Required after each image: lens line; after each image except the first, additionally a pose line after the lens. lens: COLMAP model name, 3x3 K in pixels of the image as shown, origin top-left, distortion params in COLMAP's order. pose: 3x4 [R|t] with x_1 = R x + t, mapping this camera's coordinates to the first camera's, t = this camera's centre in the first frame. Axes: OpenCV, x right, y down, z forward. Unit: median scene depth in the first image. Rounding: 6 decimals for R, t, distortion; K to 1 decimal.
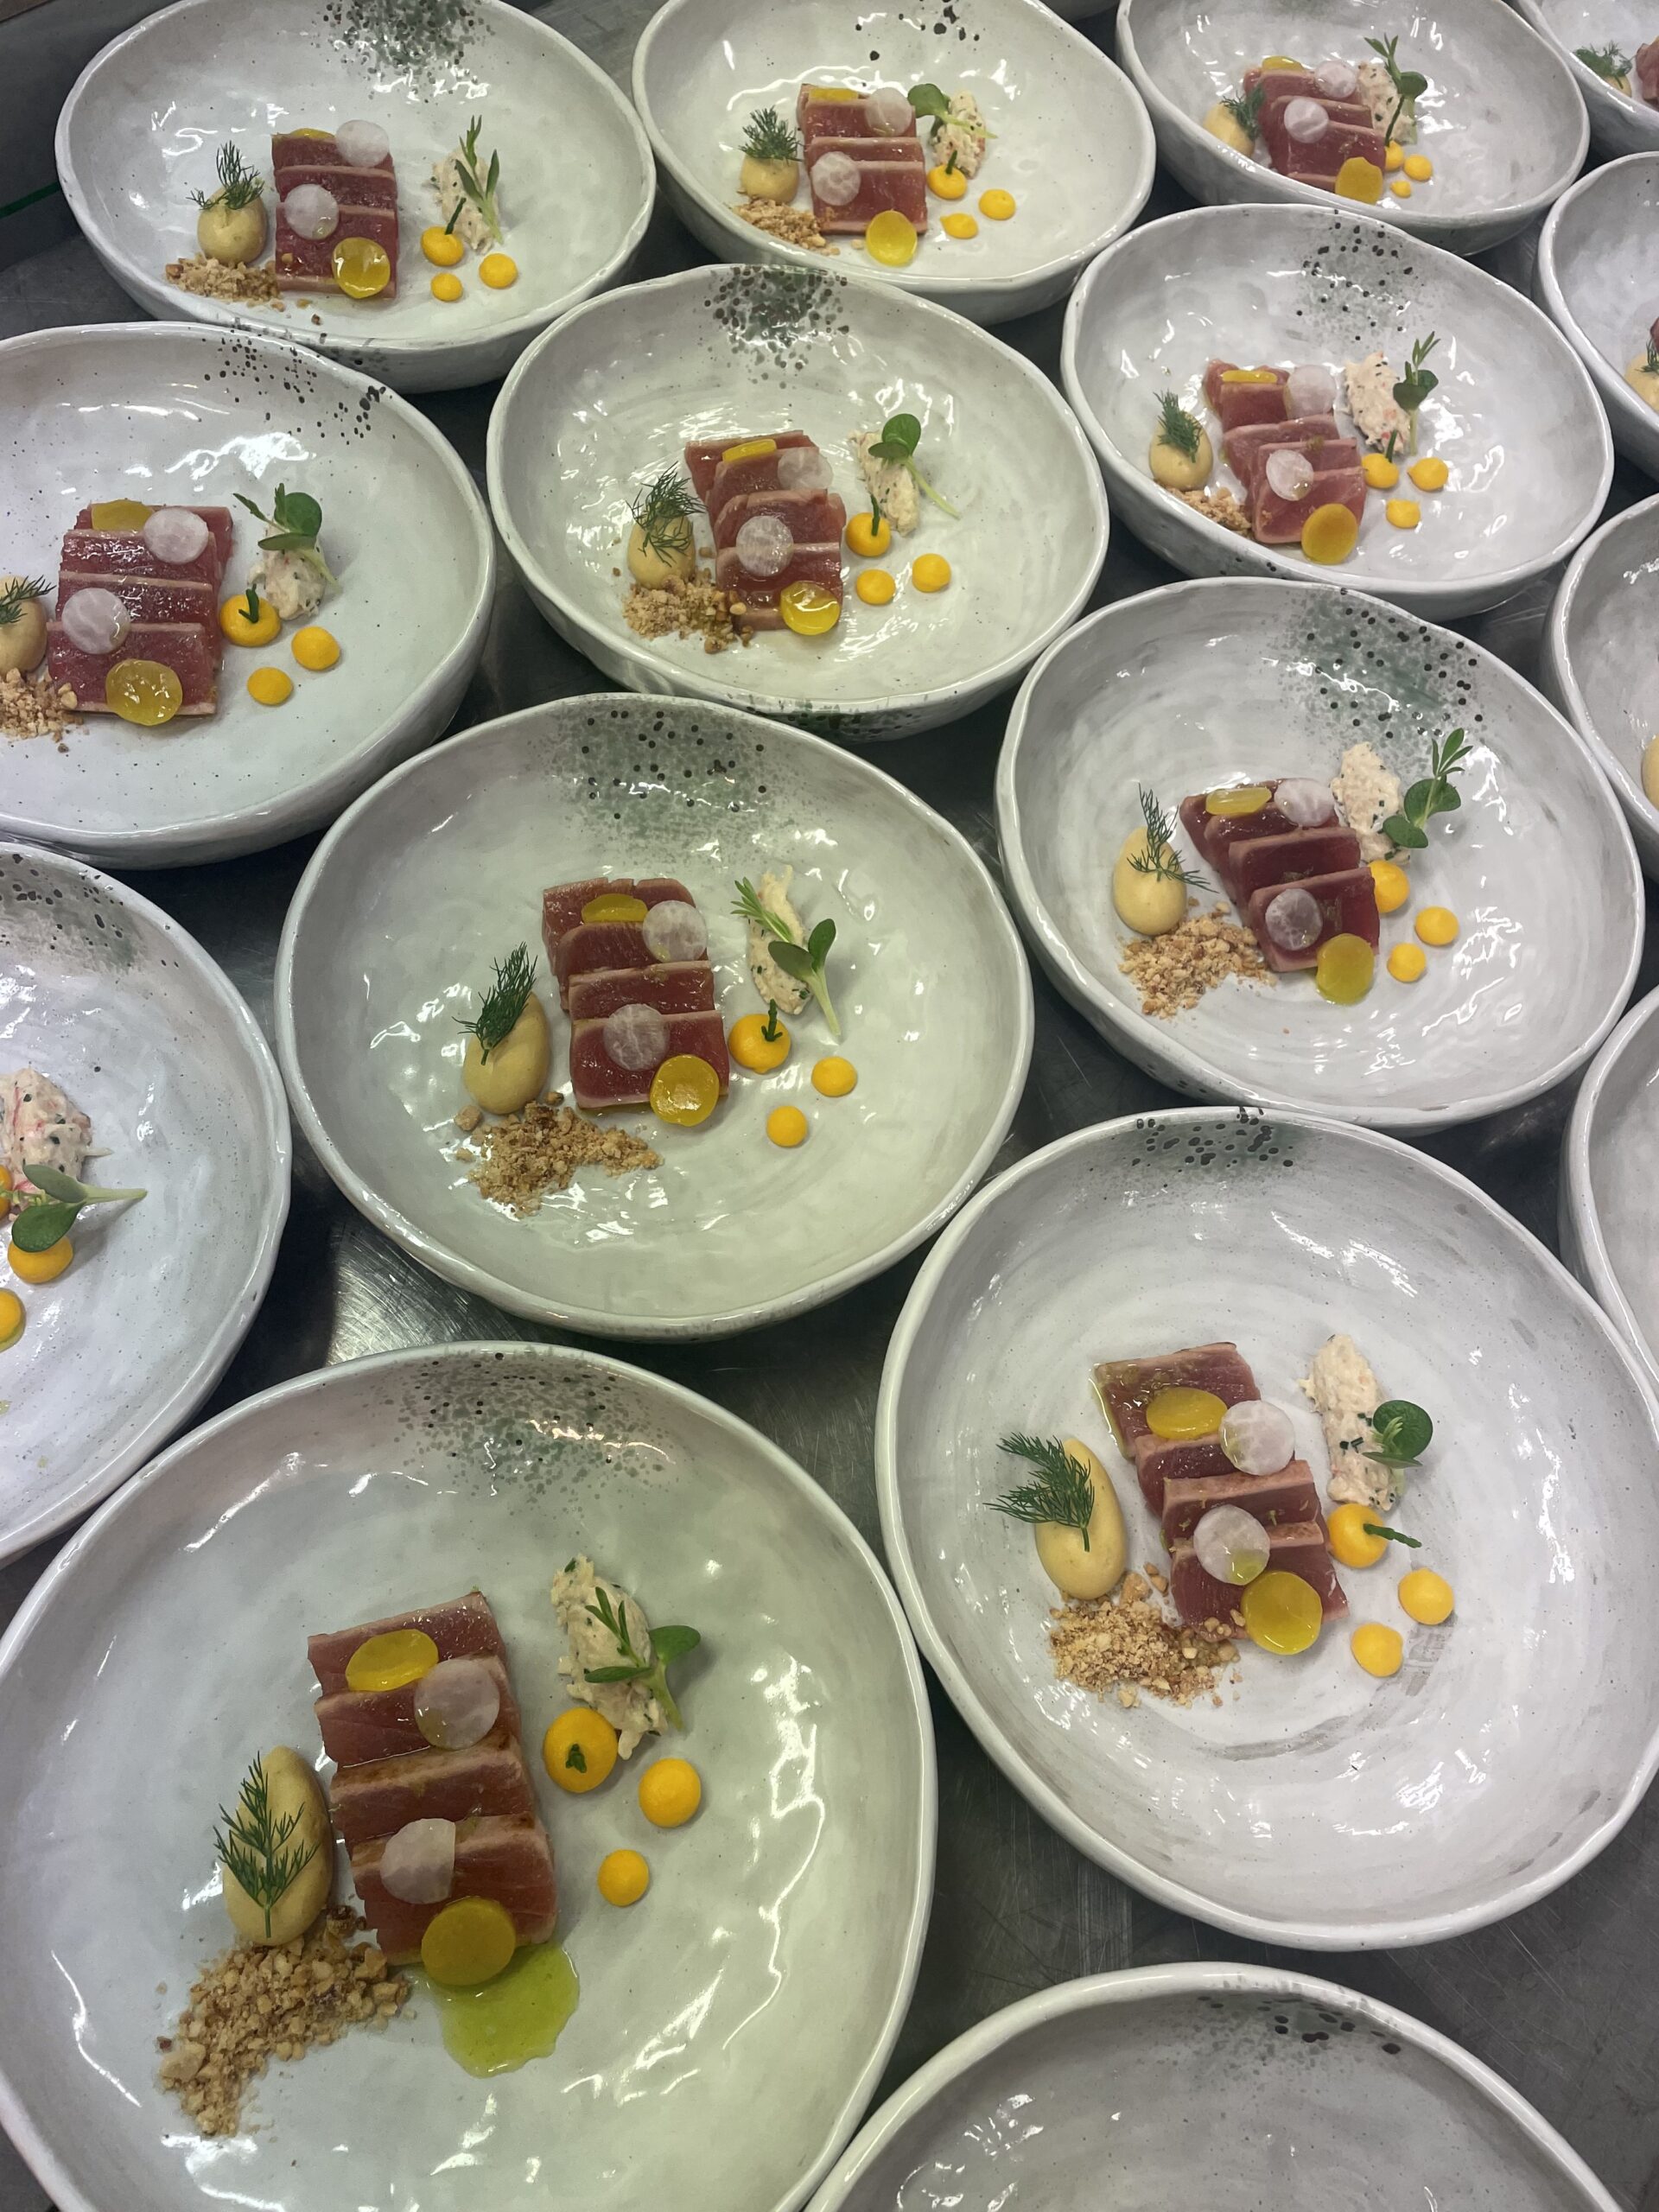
lens RADIAL K [[1680.6, 0, 818.4], [0, 1680.6, 1113.7], [0, 0, 1]] dist [0.052710, -0.061463]
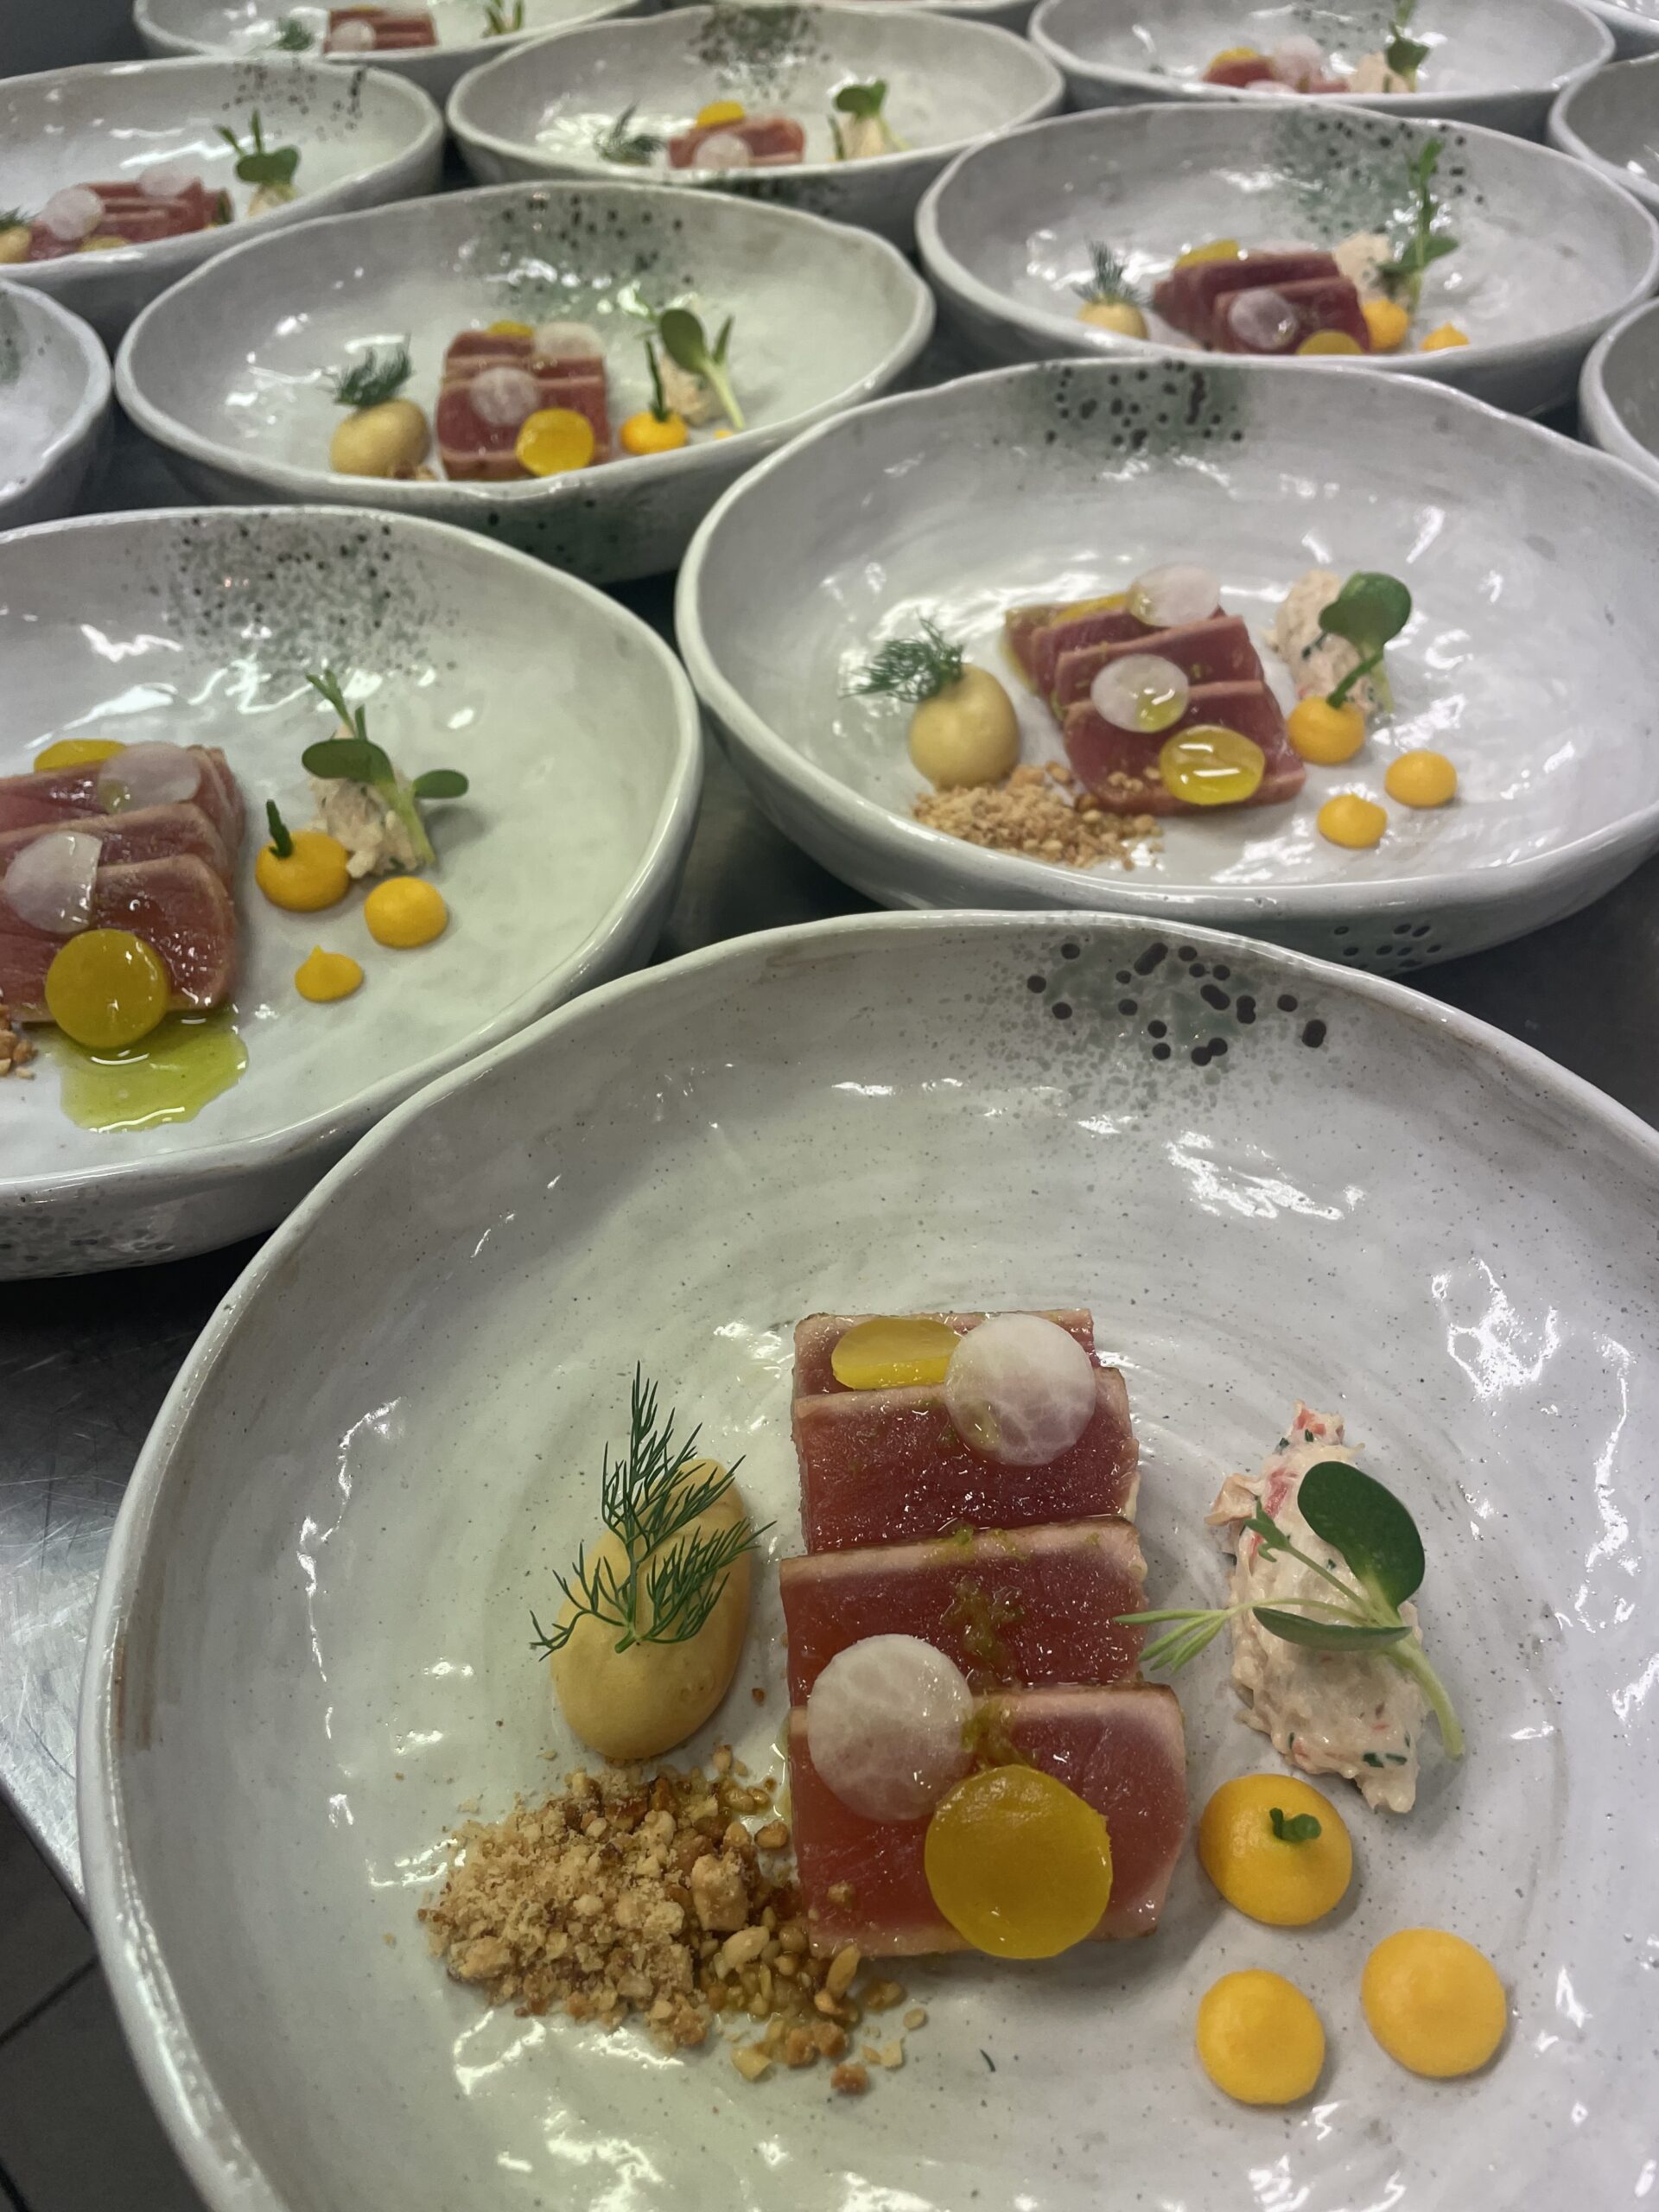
lens RADIAL K [[1680.6, 0, 835.4], [0, 1680.6, 1116.2], [0, 0, 1]] dist [0.052710, -0.061463]
pose [[0.985248, -0.057227, -0.161281, 0.218925], [0.007200, 0.955458, -0.295041, 0.673047], [0.170981, 0.289527, 0.941775, 0.286931]]
